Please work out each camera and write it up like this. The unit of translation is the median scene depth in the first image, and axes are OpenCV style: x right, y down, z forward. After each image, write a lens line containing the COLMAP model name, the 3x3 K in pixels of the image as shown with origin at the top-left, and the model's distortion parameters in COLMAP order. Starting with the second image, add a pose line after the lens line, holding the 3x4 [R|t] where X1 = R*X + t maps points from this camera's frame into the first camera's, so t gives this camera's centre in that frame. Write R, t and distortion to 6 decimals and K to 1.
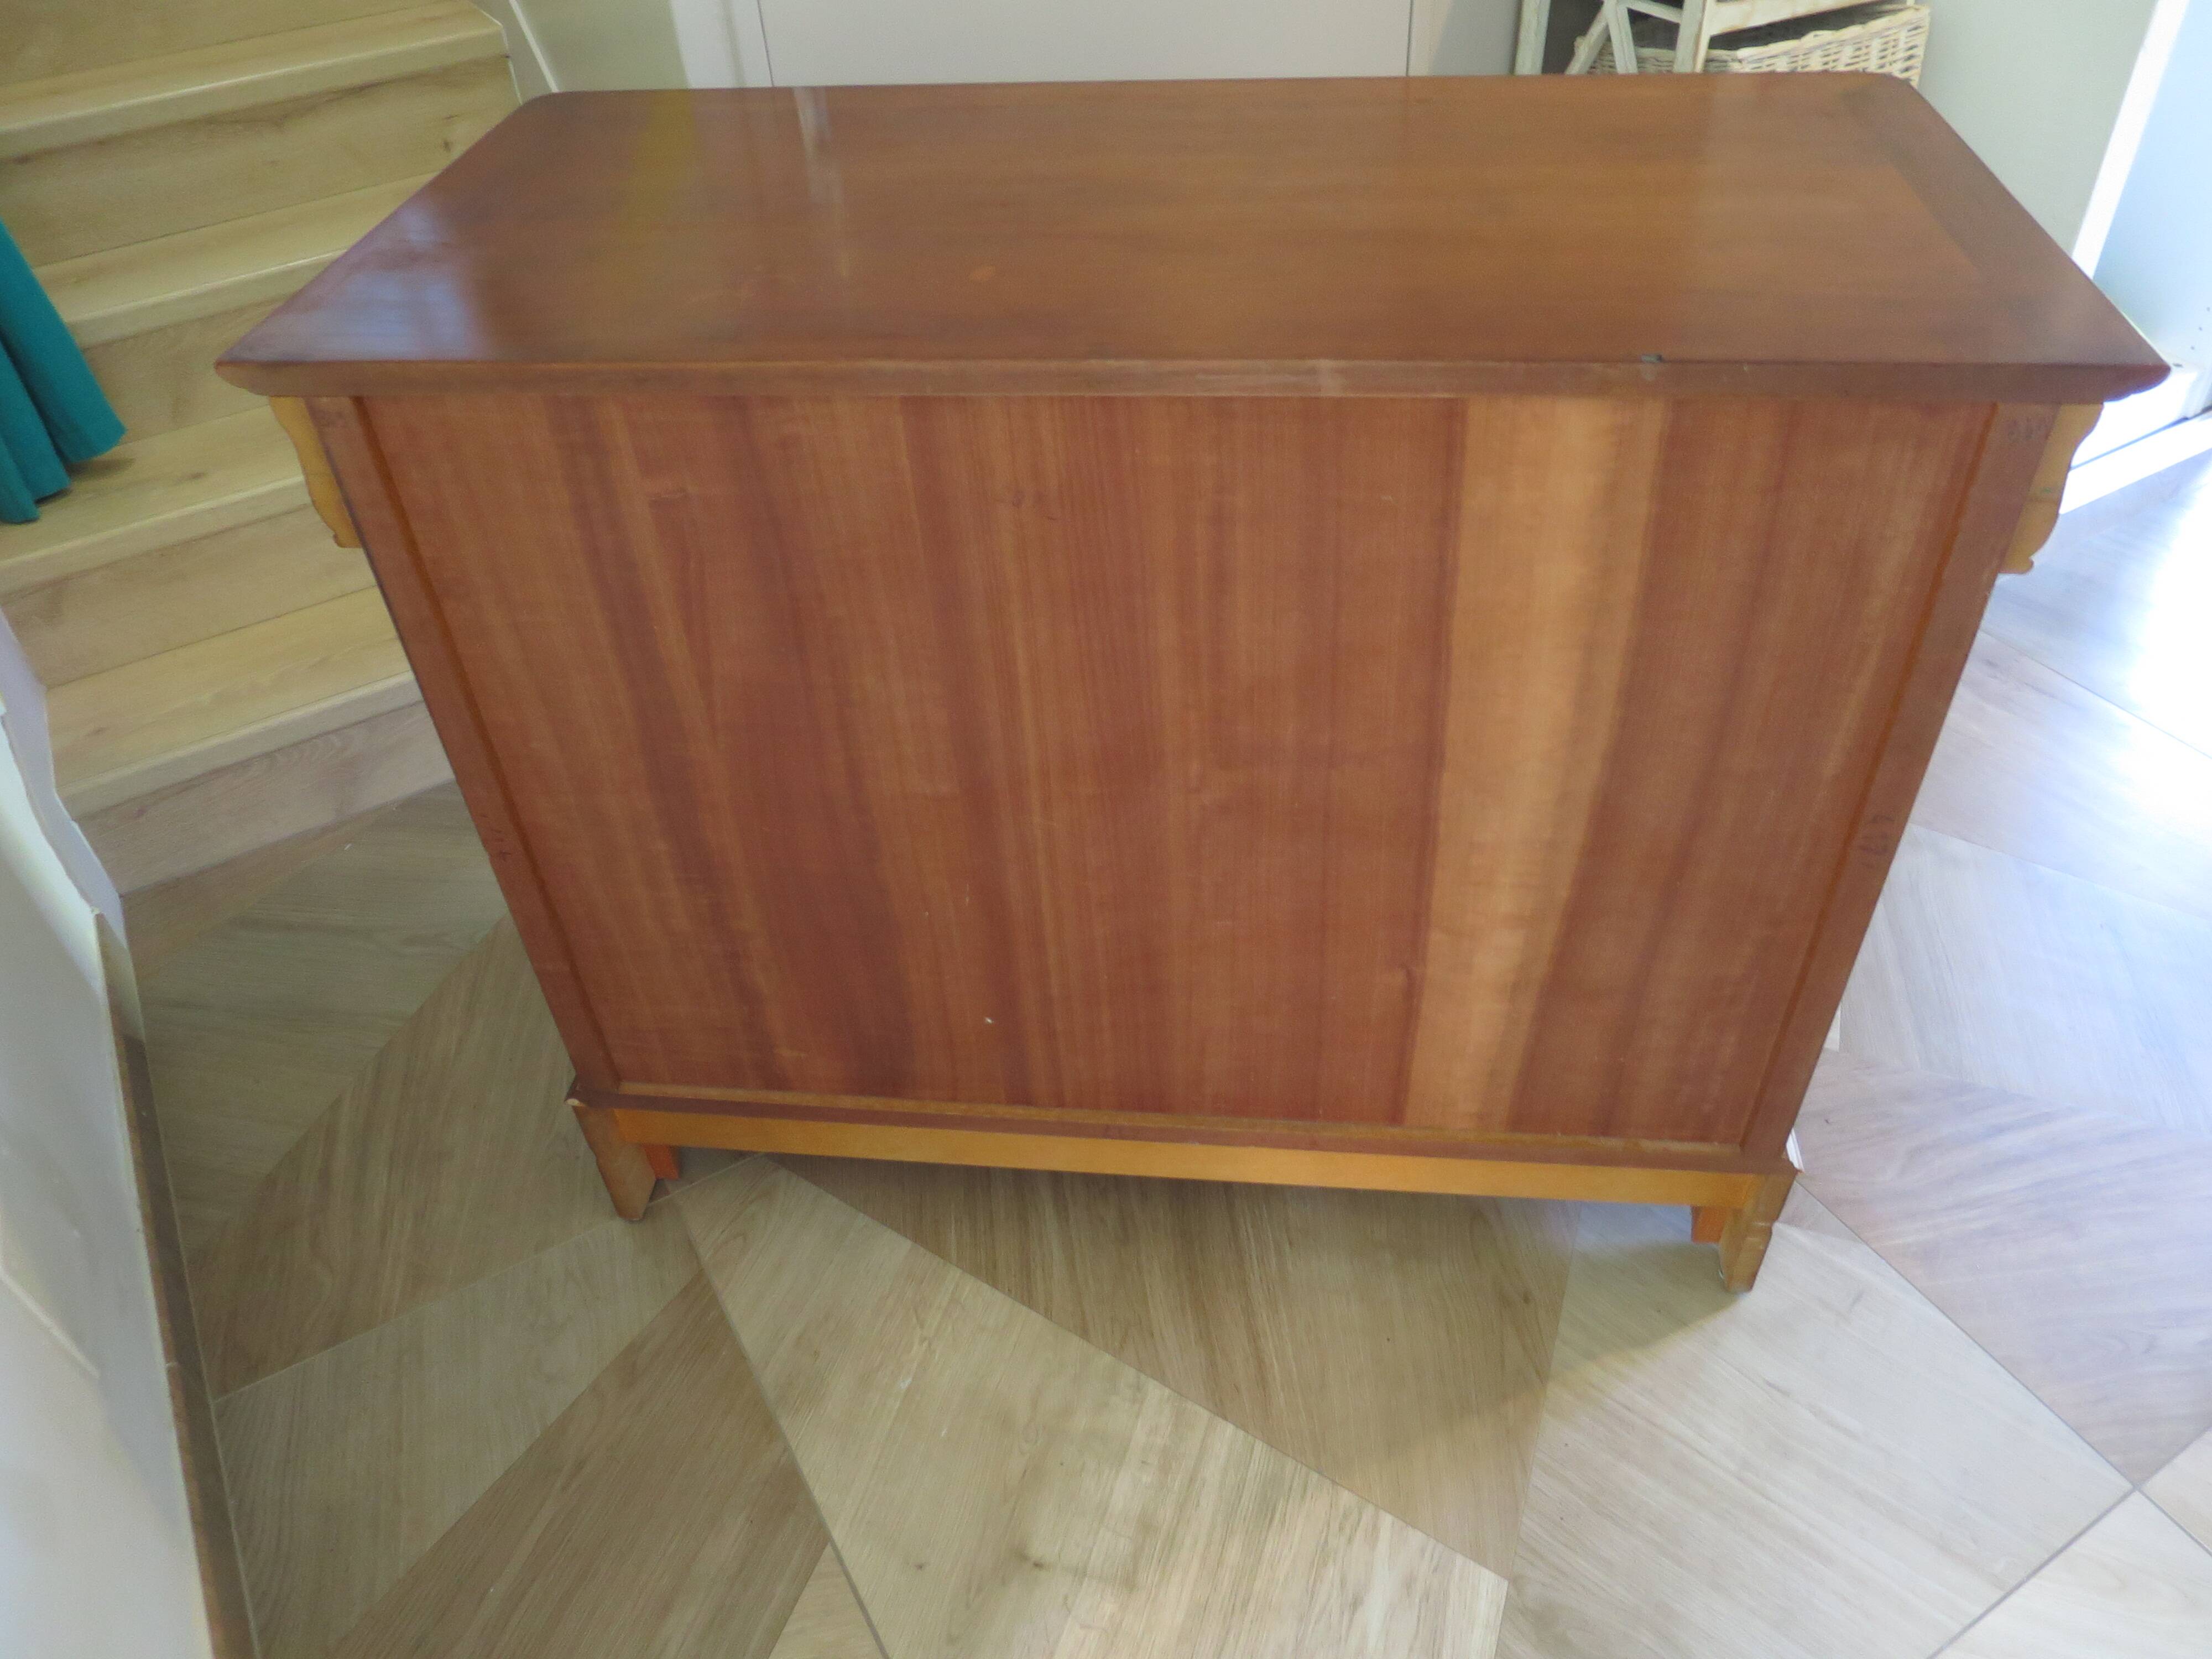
lens RADIAL K [[1599.2, 0, 1118.2], [0, 1599.2, 825.4], [0, 0, 1]] dist [-0.045634, 0.008164]
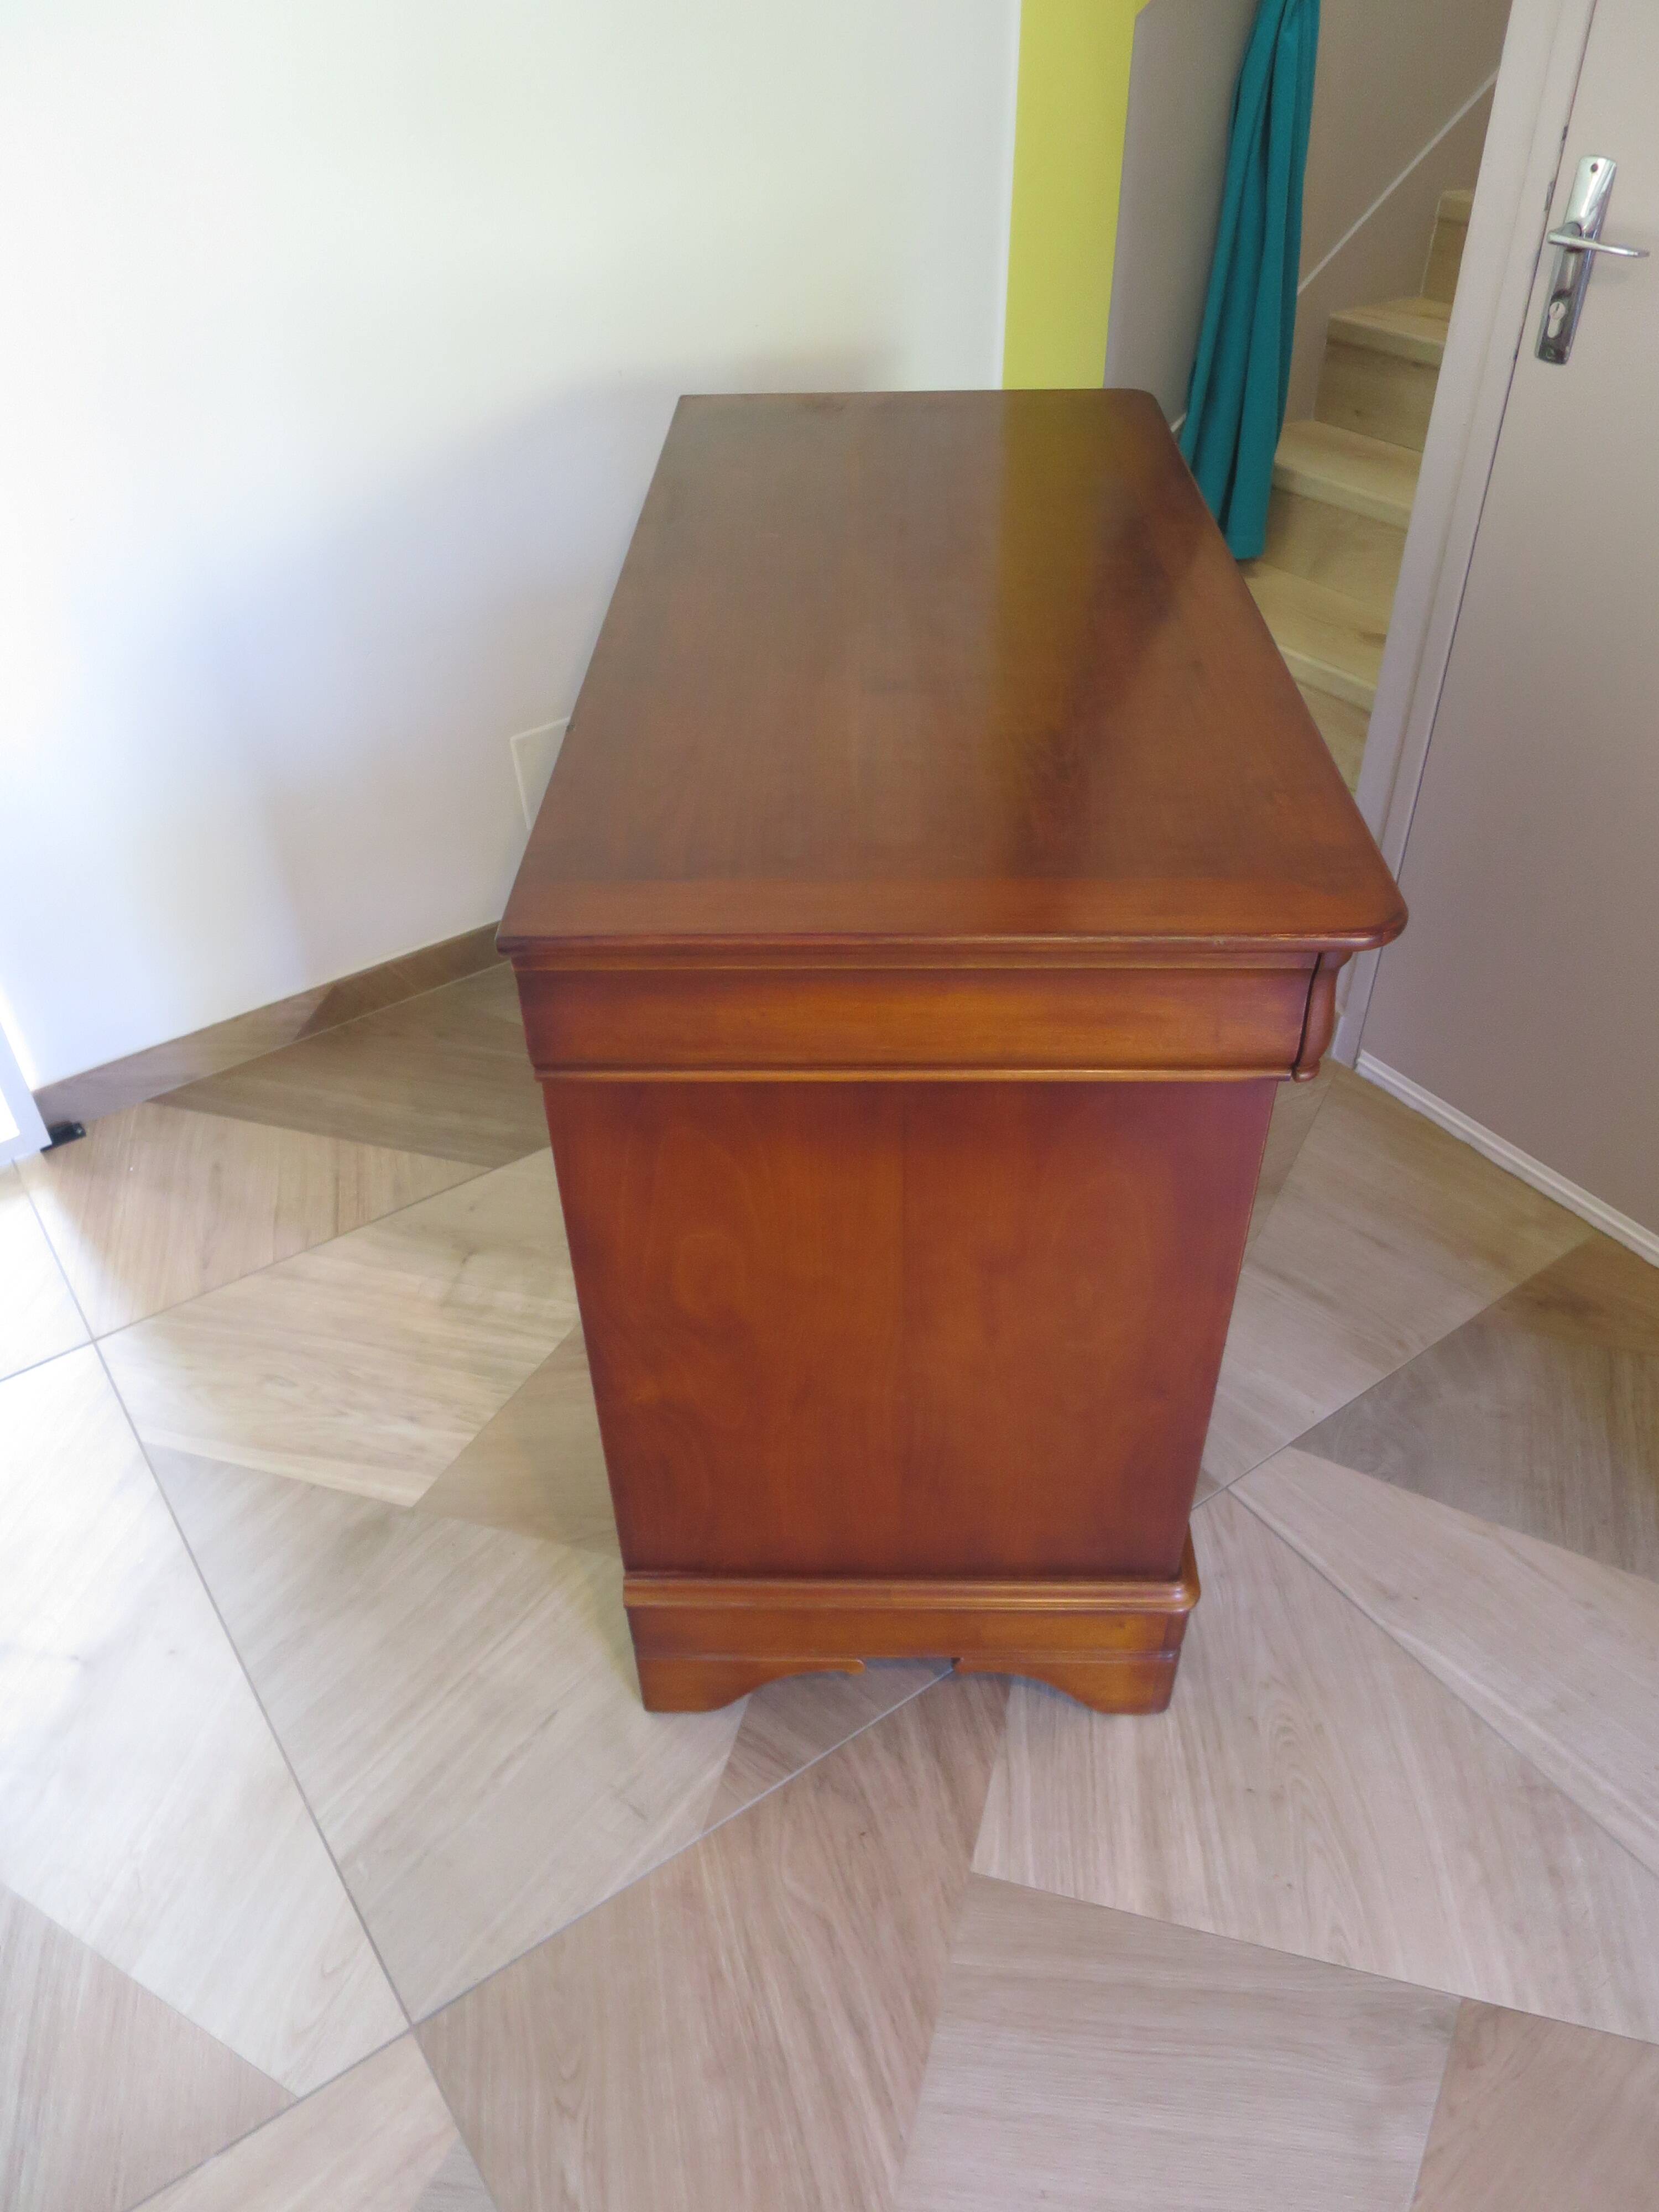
lens RADIAL K [[1599.2, 0, 826.4], [0, 1599.2, 1109.9], [0, 0, 1]] dist [-0.045634, 0.008164]
pose [[0.081021, 0.664216, -0.743137, 0.990133], [-0.643963, 0.603964, 0.469615, -0.553394], [0.760754, 0.440505, 0.476664, 0.441203]]
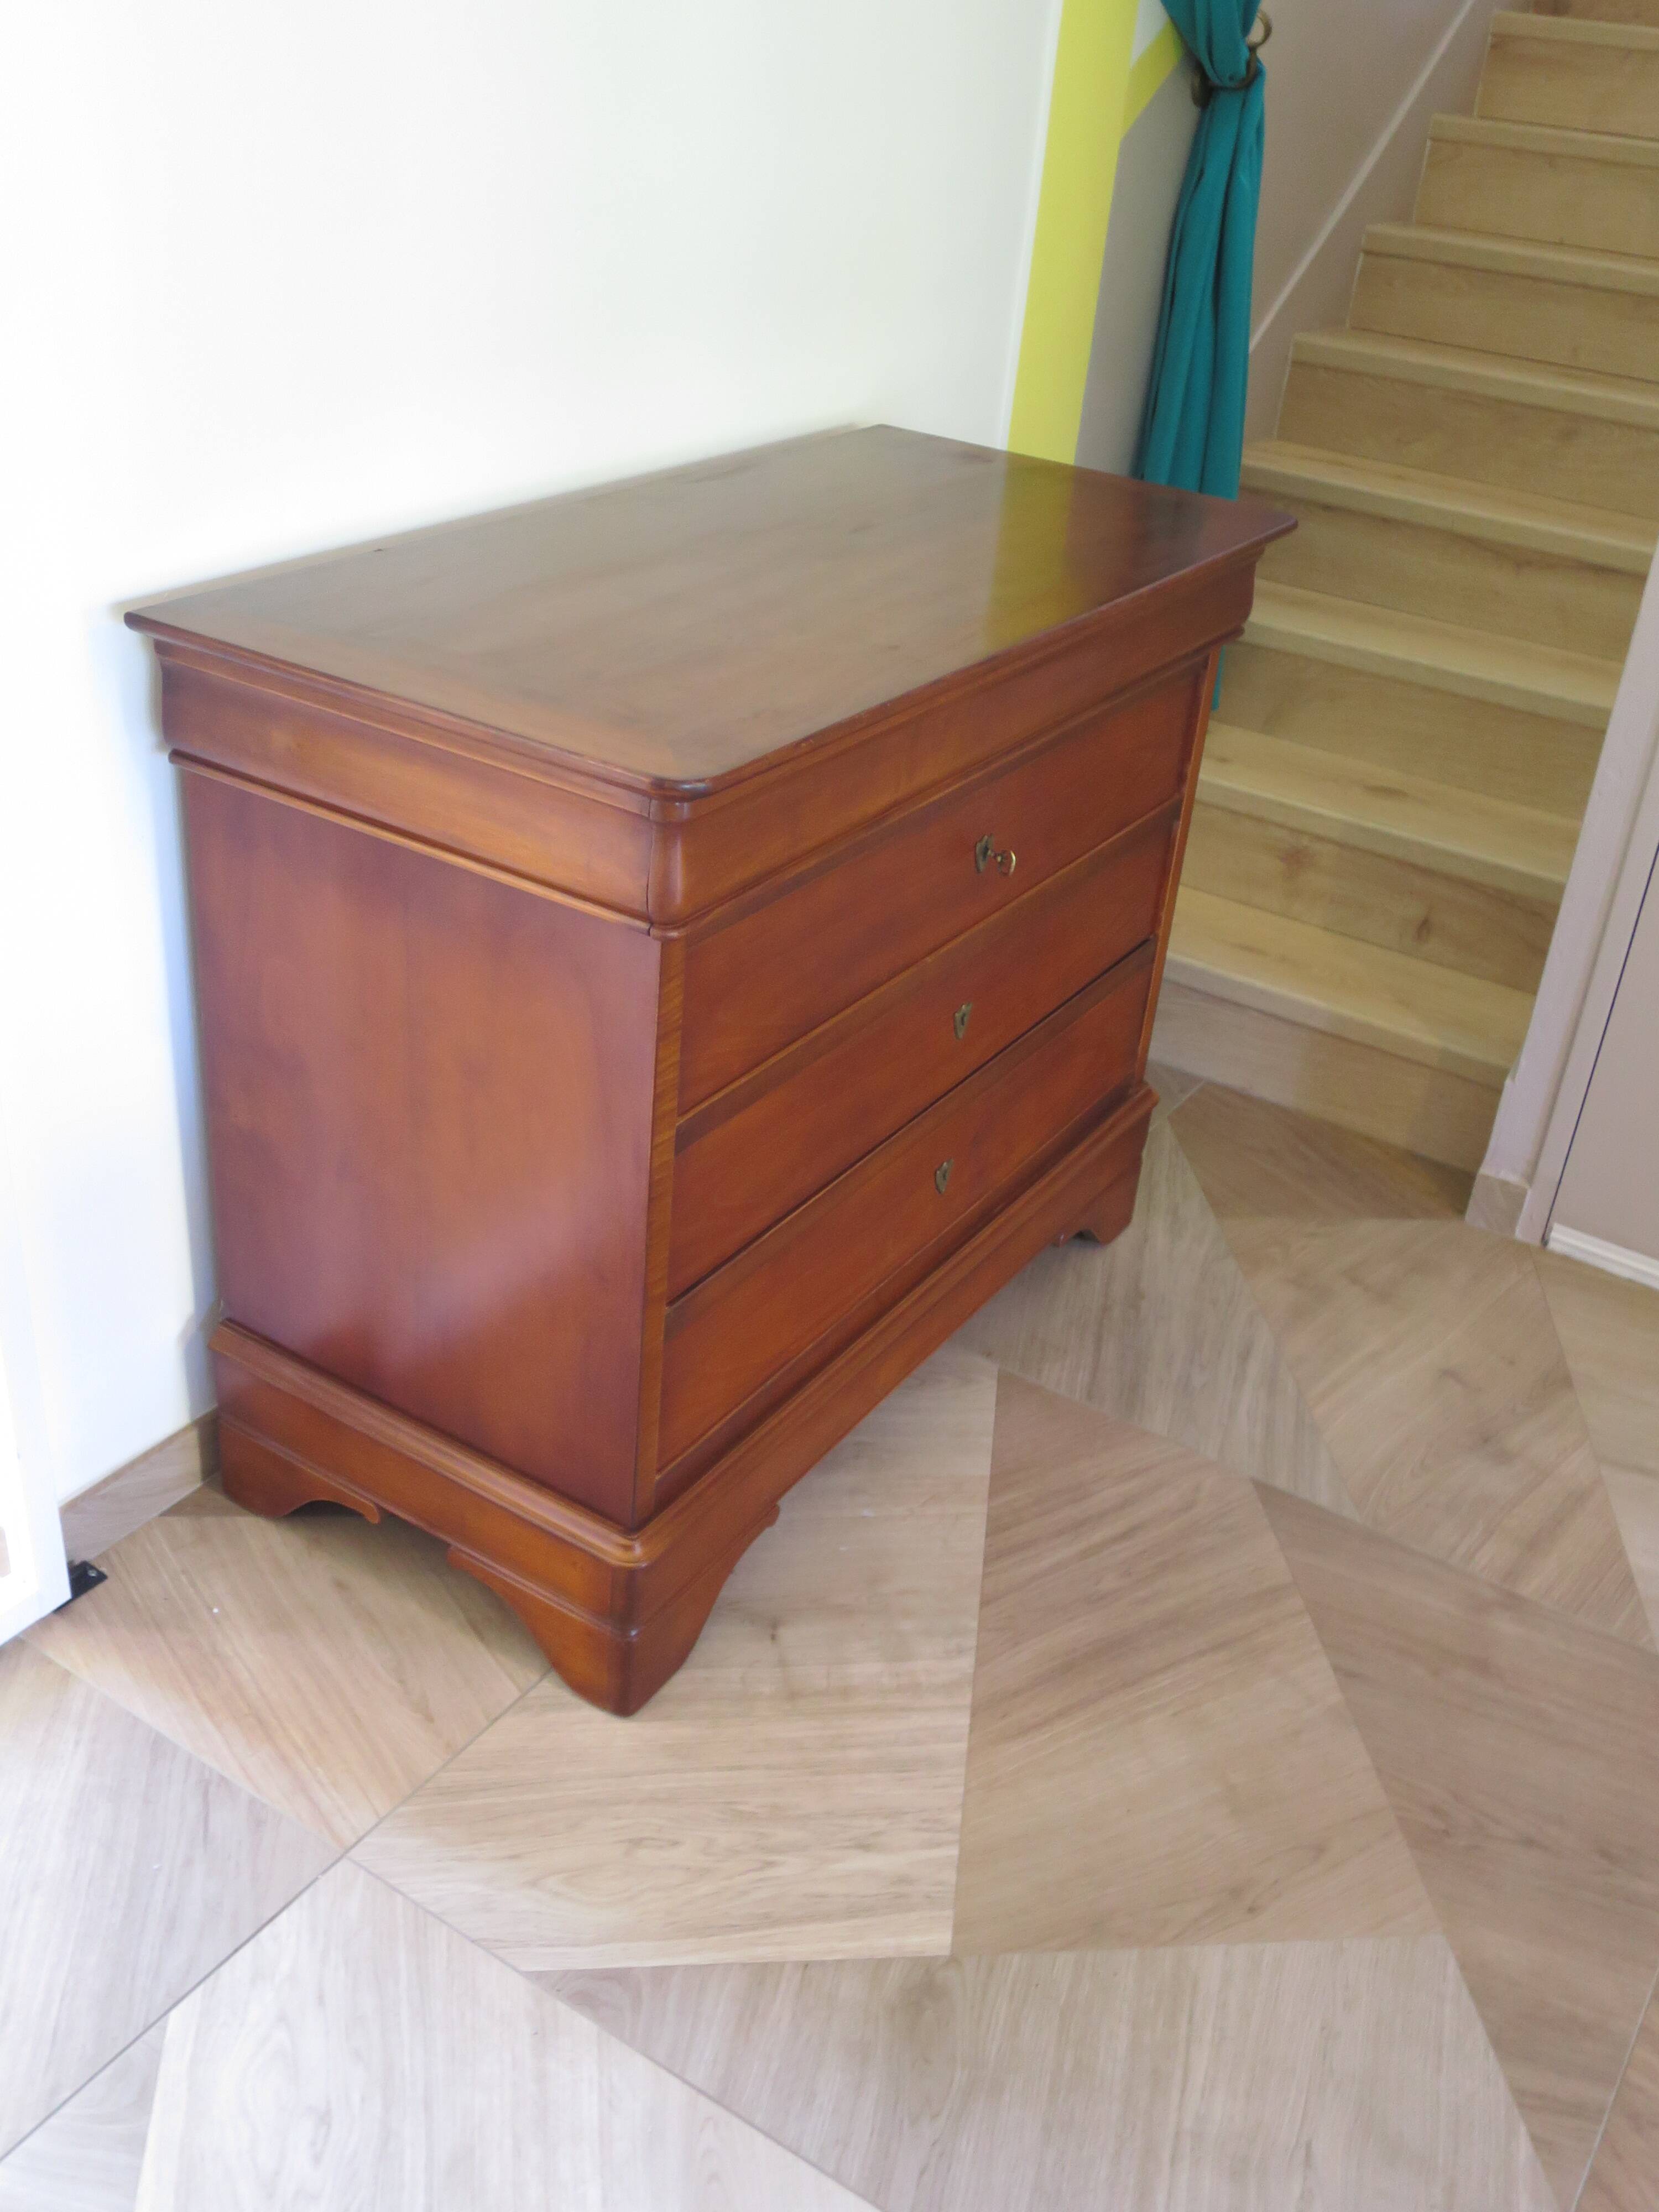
lens RADIAL K [[2071.2, 0, 829.5], [0, 2071.2, 1106.0], [0, 0, 1]] dist [-0.054878, 0.004493]
pose [[0.443084, 0.511522, -0.736221, 0.839111], [-0.663310, 0.739517, 0.114608, -0.018570], [0.603073, 0.437562, 0.666966, -0.144037]]
